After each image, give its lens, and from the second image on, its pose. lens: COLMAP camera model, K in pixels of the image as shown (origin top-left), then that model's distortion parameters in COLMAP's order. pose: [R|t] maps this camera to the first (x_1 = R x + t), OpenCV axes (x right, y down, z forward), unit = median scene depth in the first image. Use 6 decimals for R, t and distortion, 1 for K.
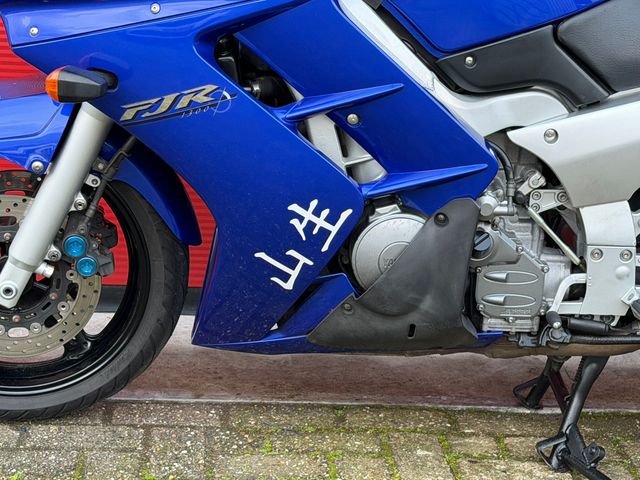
lens RADIAL K [[1511.3, 0, 320.0], [0, 1511.3, 240.0], [0, 0, 1]] dist [0.167587, -0.091986]
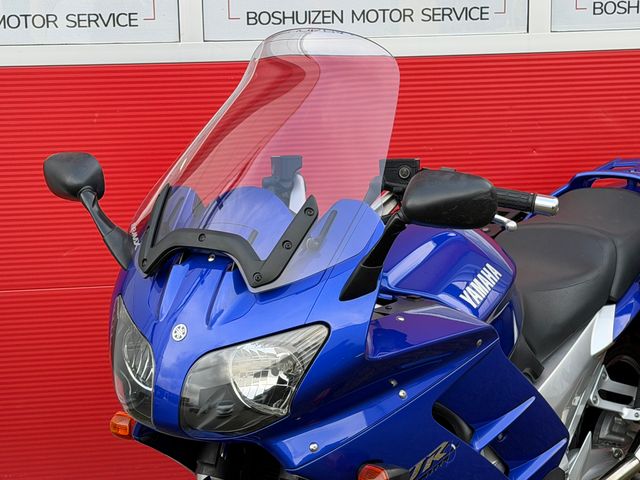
lens RADIAL K [[1459.3, 0, 320.1], [0, 1459.3, 255.9], [0, 0, 1]] dist [0.106780, 0.388502]
pose [[0.607548, -0.205892, 0.767134, -0.945228], [0.308798, 0.951067, 0.010699, -0.273837], [-0.731799, 0.230389, 0.641398, 0.296470]]
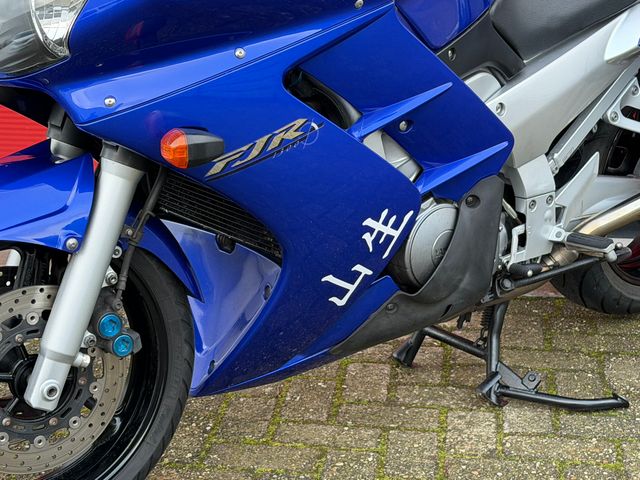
lens RADIAL K [[1459.3, 0, 320.1], [0, 1459.3, 255.9], [0, 0, 1]] dist [0.106780, 0.388502]
pose [[0.788043, -0.247191, 0.563813, -0.604140], [0.239108, 0.966842, 0.089689, -0.095356], [-0.567288, 0.064133, 0.821018, 0.205987]]
